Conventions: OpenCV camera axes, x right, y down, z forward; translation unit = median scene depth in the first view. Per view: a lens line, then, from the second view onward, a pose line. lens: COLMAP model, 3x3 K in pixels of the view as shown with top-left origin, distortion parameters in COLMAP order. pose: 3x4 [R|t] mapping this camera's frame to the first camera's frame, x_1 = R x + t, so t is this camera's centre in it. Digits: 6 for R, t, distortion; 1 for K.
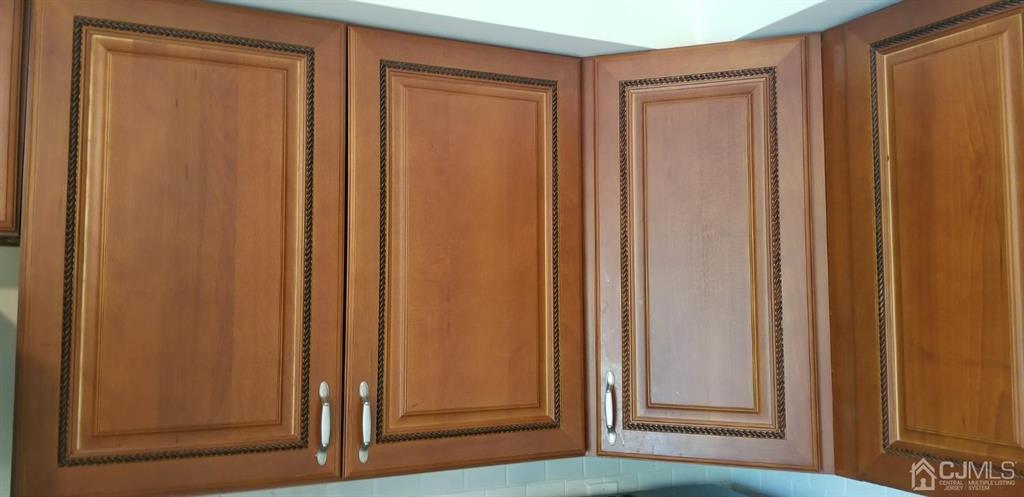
lens RADIAL K [[808.6, 0, 489.3], [0, 808.6, 234.1], [0, 0, 1]] dist [0.063712, -0.086348]
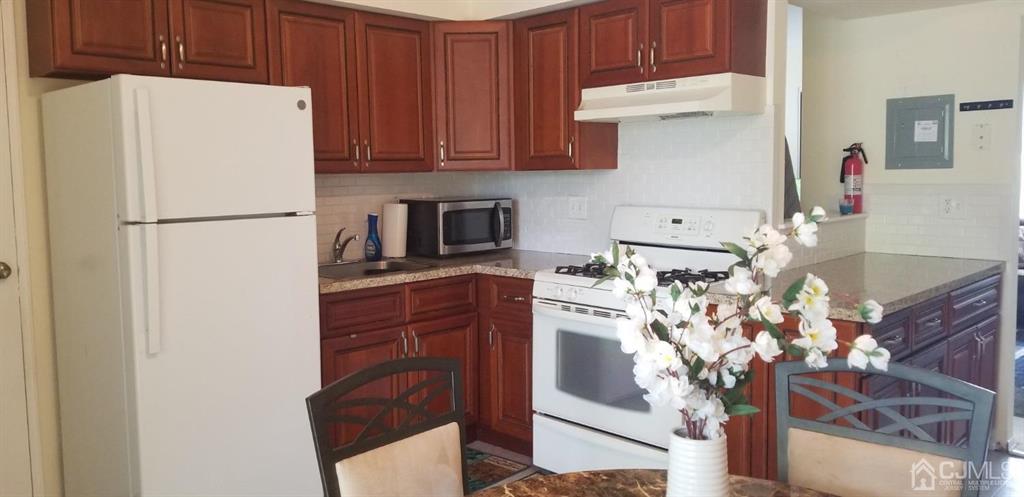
lens RADIAL K [[808.6, 0, 495.1], [0, 808.6, 237.1], [0, 0, 1]] dist [0.063712, -0.086348]
pose [[0.935077, -0.046569, 0.351371, -0.711660], [-0.008731, 0.988004, 0.154182, 0.070481], [-0.354336, -0.147240, 0.923453, -1.780232]]
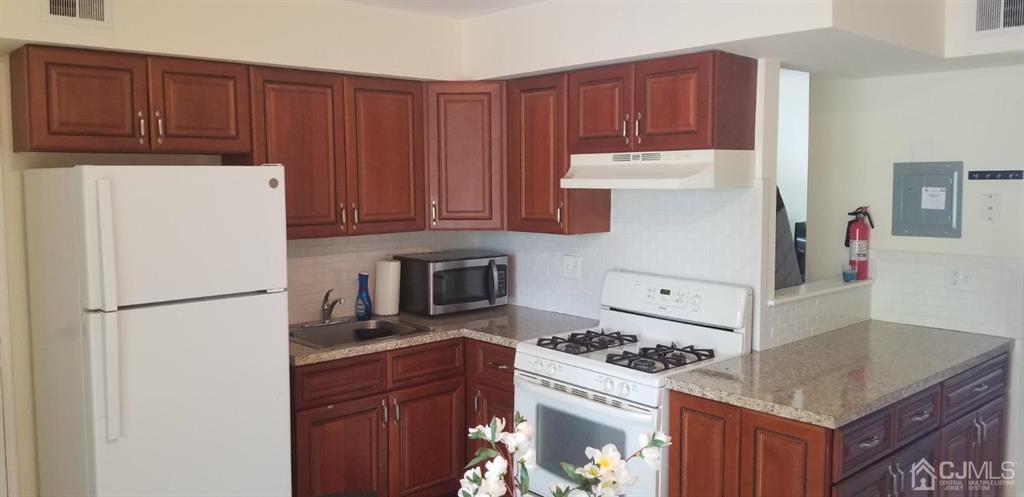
lens RADIAL K [[808.6, 0, 498.4], [0, 808.6, 239.3], [0, 0, 1]] dist [0.063712, -0.086348]
pose [[0.954130, -0.032101, 0.297667, -0.494354], [-0.014381, 0.988174, 0.152664, -0.130393], [-0.299047, -0.149942, 0.942384, -1.789404]]
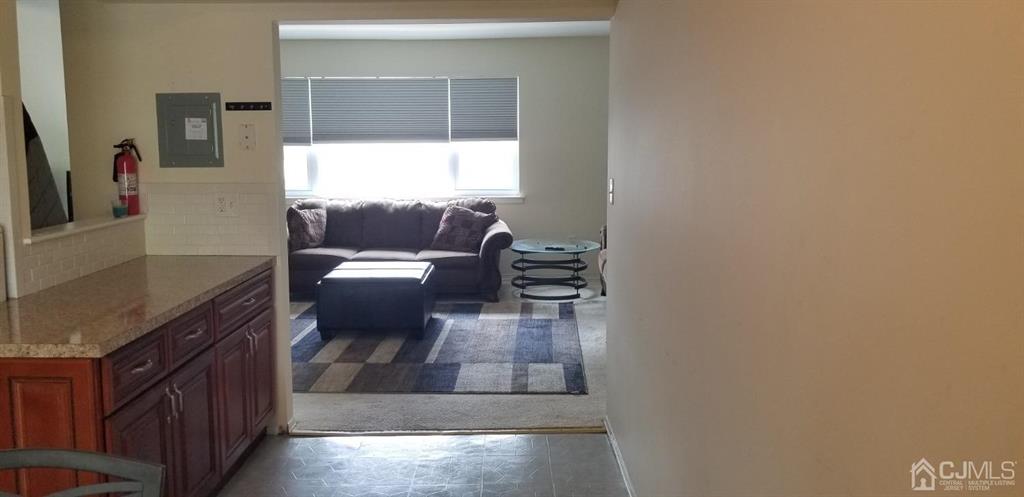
lens RADIAL K [[808.6, 0, 491.5], [0, 808.6, 235.9], [0, 0, 1]] dist [0.063712, -0.086348]
pose [[0.438185, -0.111385, 0.891957, -0.368785], [-0.064077, 0.985898, 0.154595, -0.003380], [-0.896598, -0.124895, 0.424868, -1.760227]]
